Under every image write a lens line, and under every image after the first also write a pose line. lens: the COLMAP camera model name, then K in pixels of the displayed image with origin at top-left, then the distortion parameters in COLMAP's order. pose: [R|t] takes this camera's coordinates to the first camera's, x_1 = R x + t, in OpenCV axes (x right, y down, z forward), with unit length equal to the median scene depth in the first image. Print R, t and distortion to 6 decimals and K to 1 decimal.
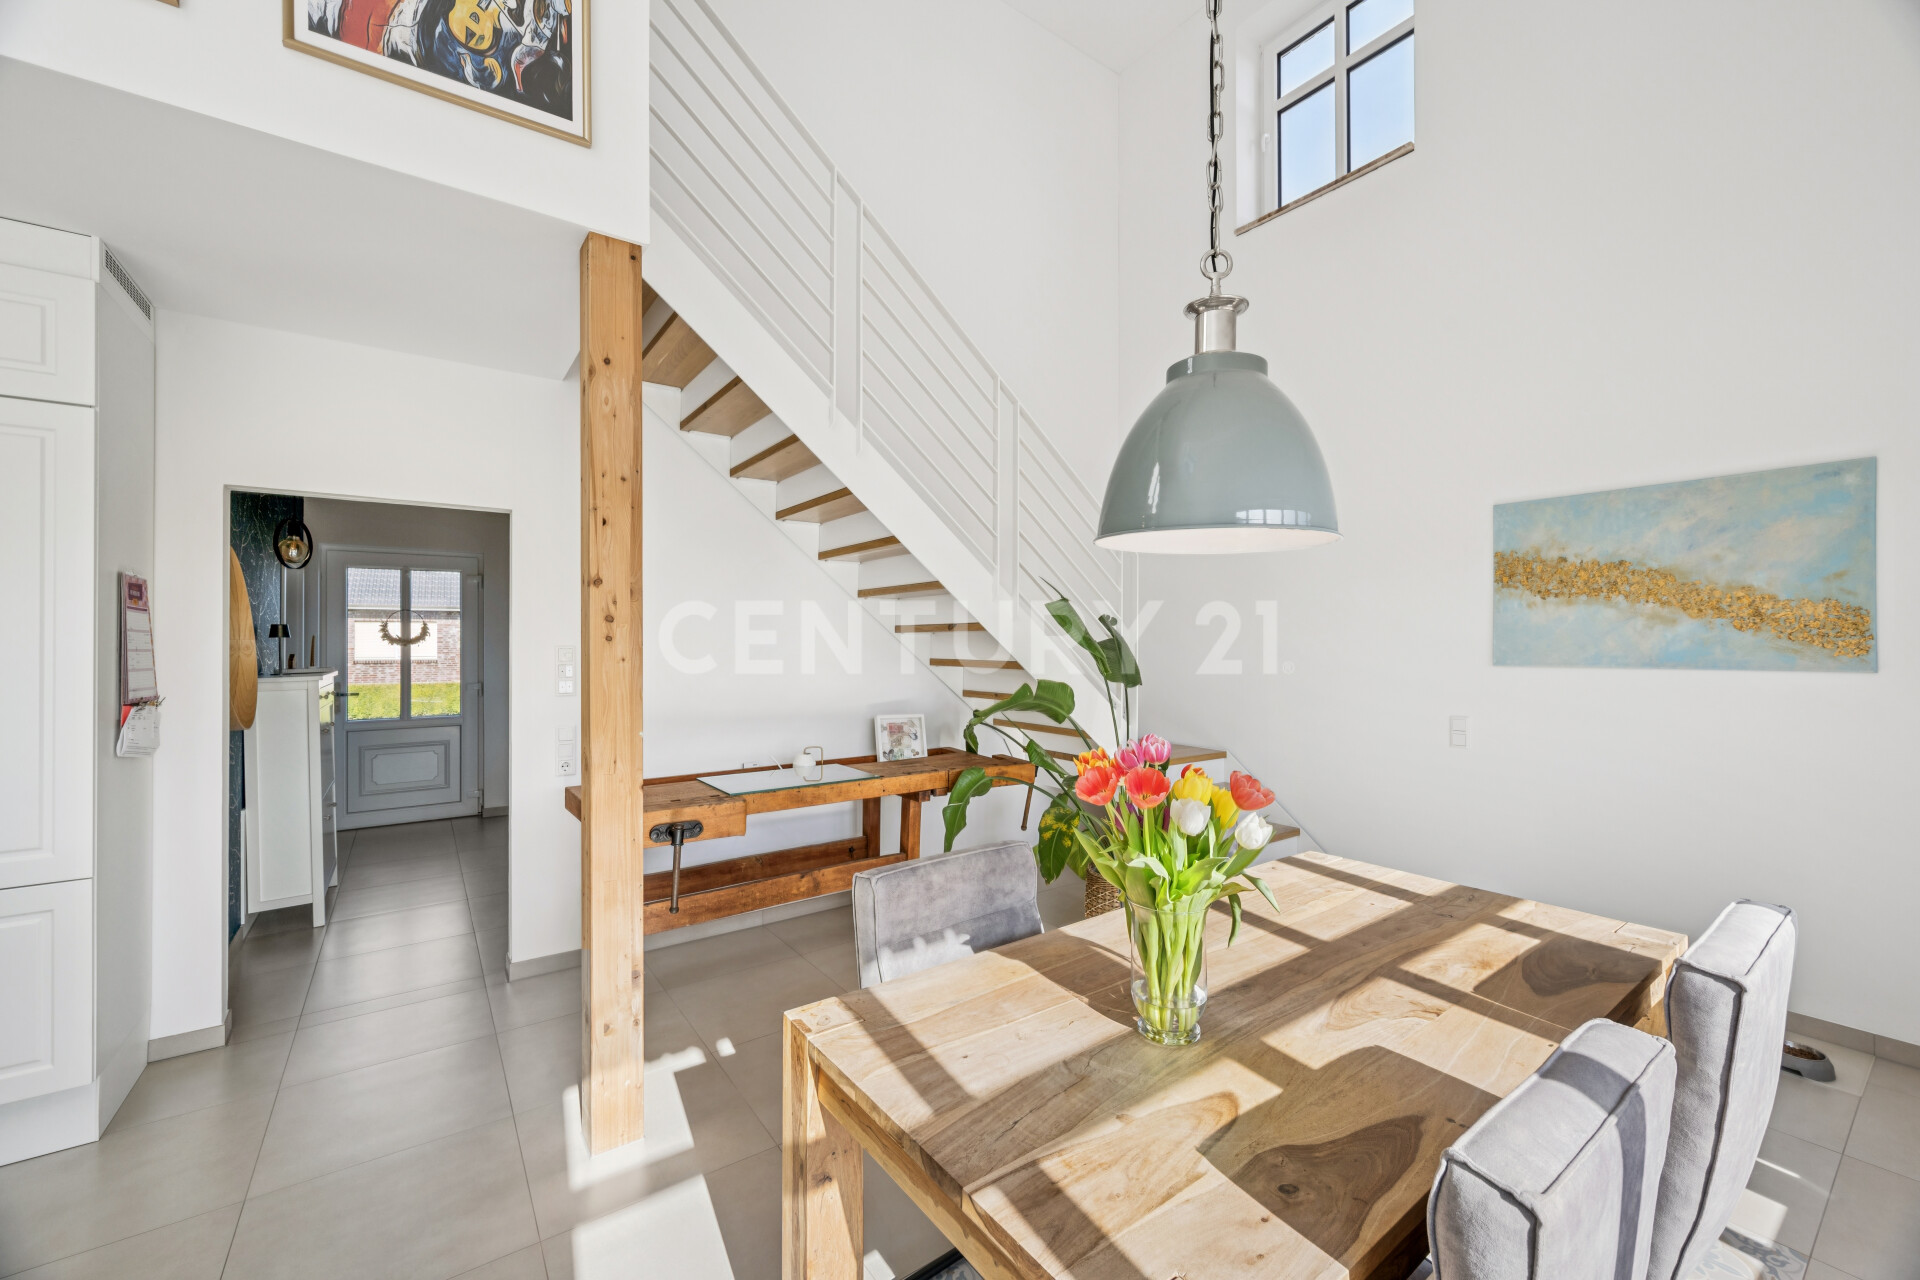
lens RADIAL K [[753.3, 0, 961.6], [0, 753.3, 642.6], [0, 0, 1]] dist [-0.007416, -0.000035]
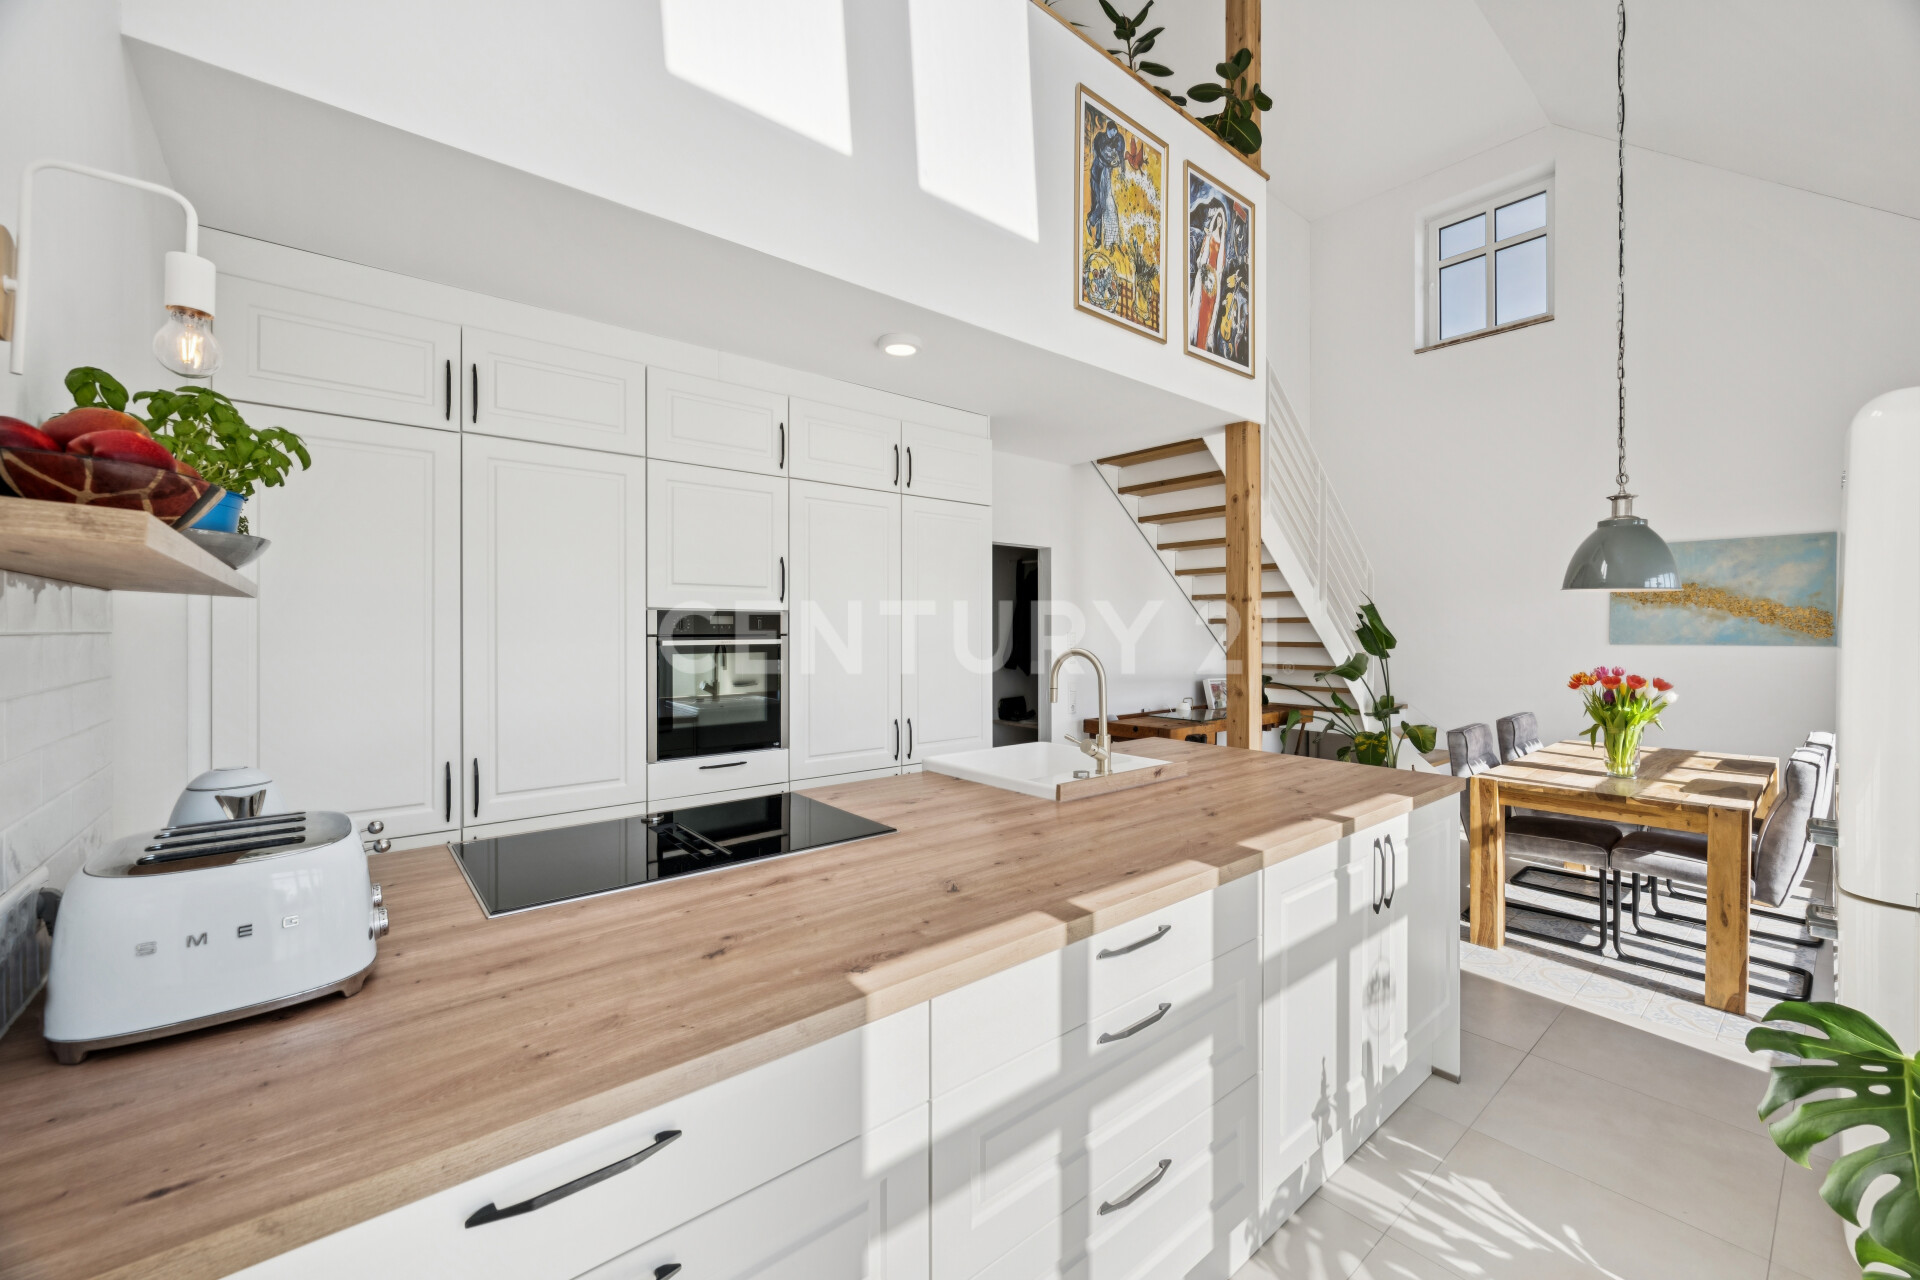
lens RADIAL K [[753.3, 0, 962.9], [0, 753.3, 630.3], [0, 0, 1]] dist [-0.007416, -0.000035]
pose [[0.997790, 0.000326, 0.066439, -1.382228], [-0.000502, 0.999996, 0.002627, -0.005045], [-0.066438, -0.002654, 0.997787, -0.923499]]
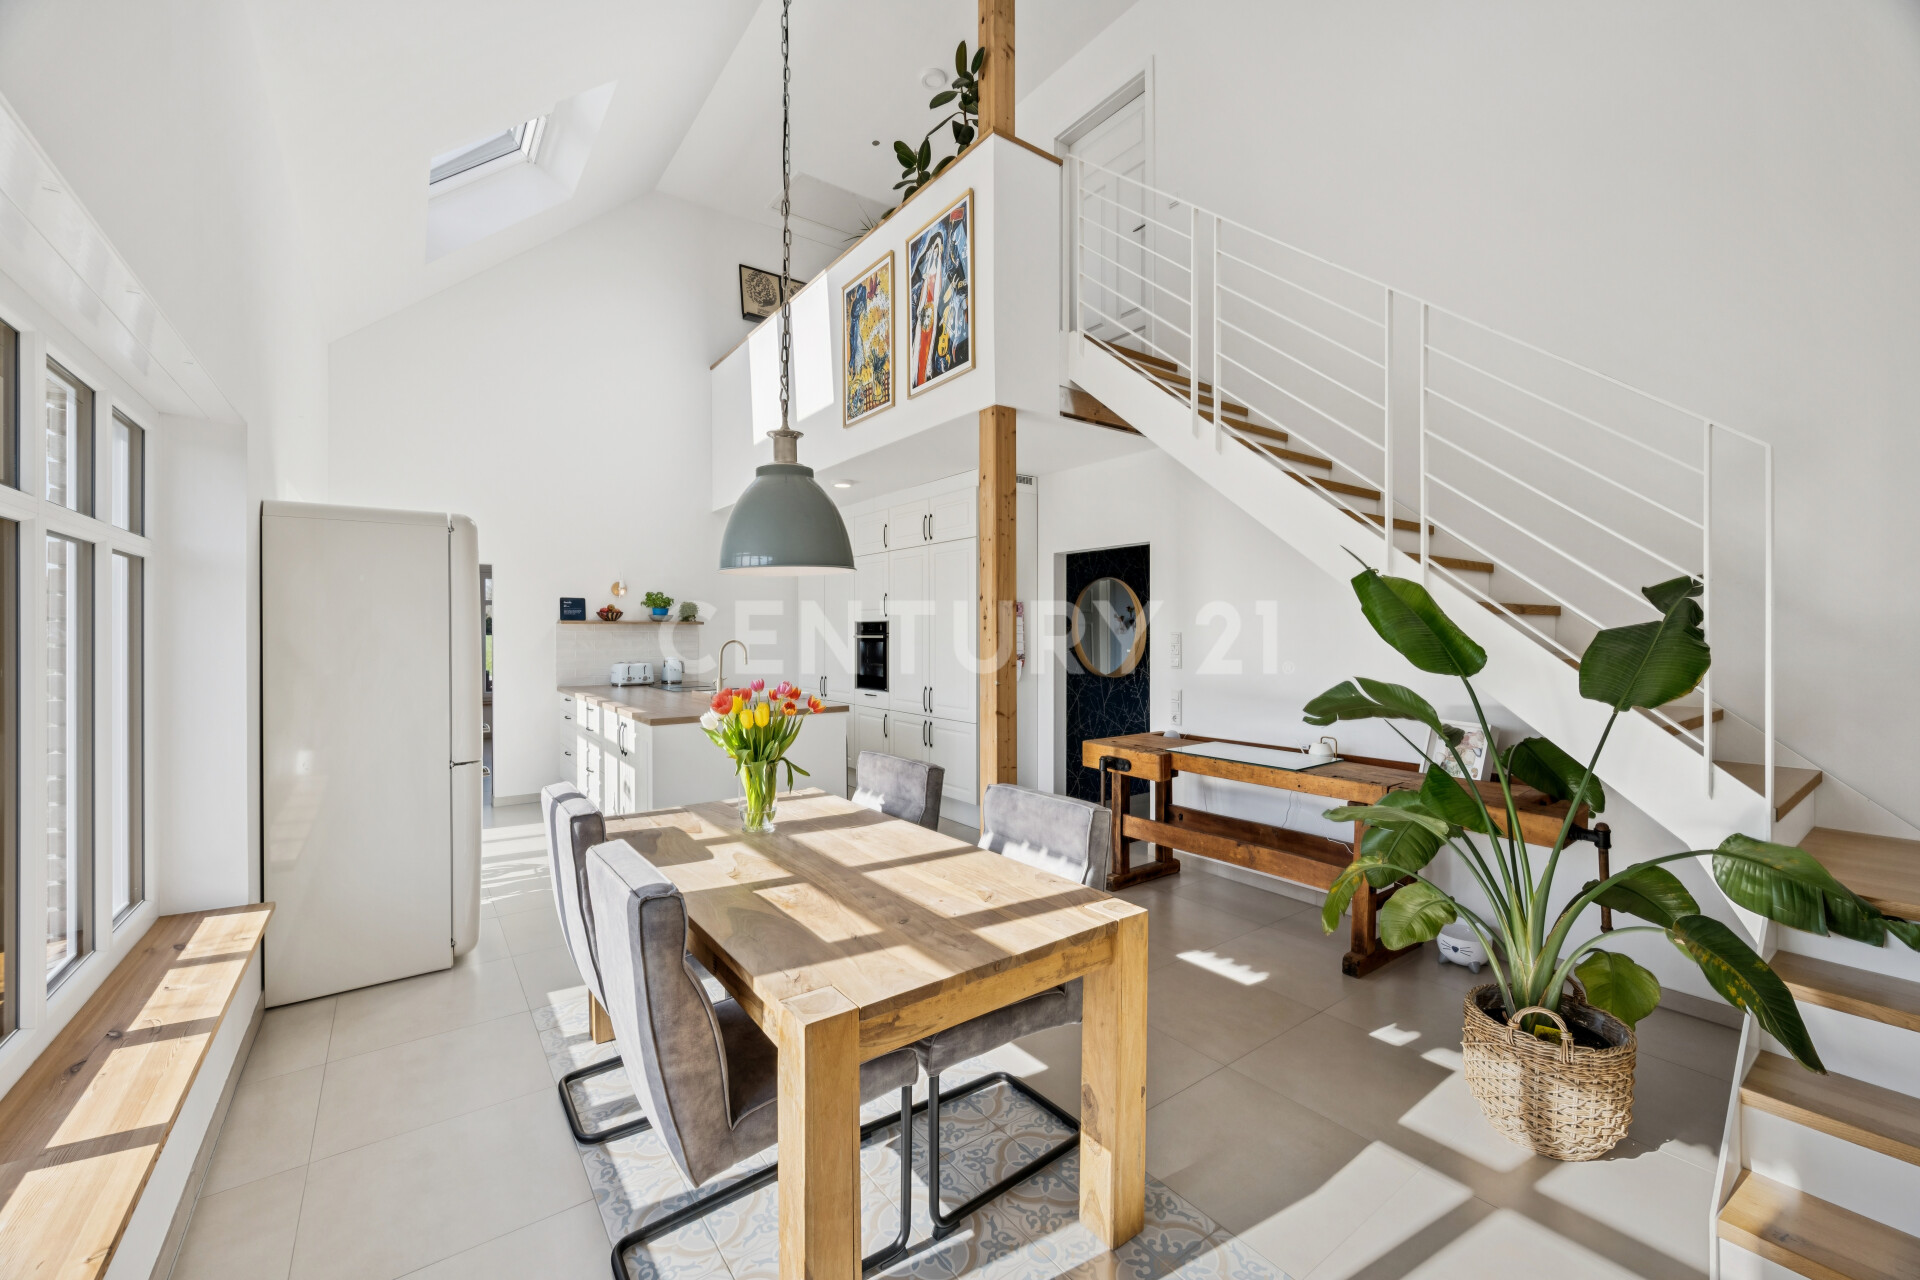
lens RADIAL K [[753.3, 0, 961.6], [0, 753.3, 638.9], [0, 0, 1]] dist [-0.007416, -0.000035]
pose [[0.010931, 0.009850, -0.999892, 1.400585], [0.002260, 0.999949, 0.009876, 0.001890], [0.999938, -0.002367, 0.010908, 0.940182]]
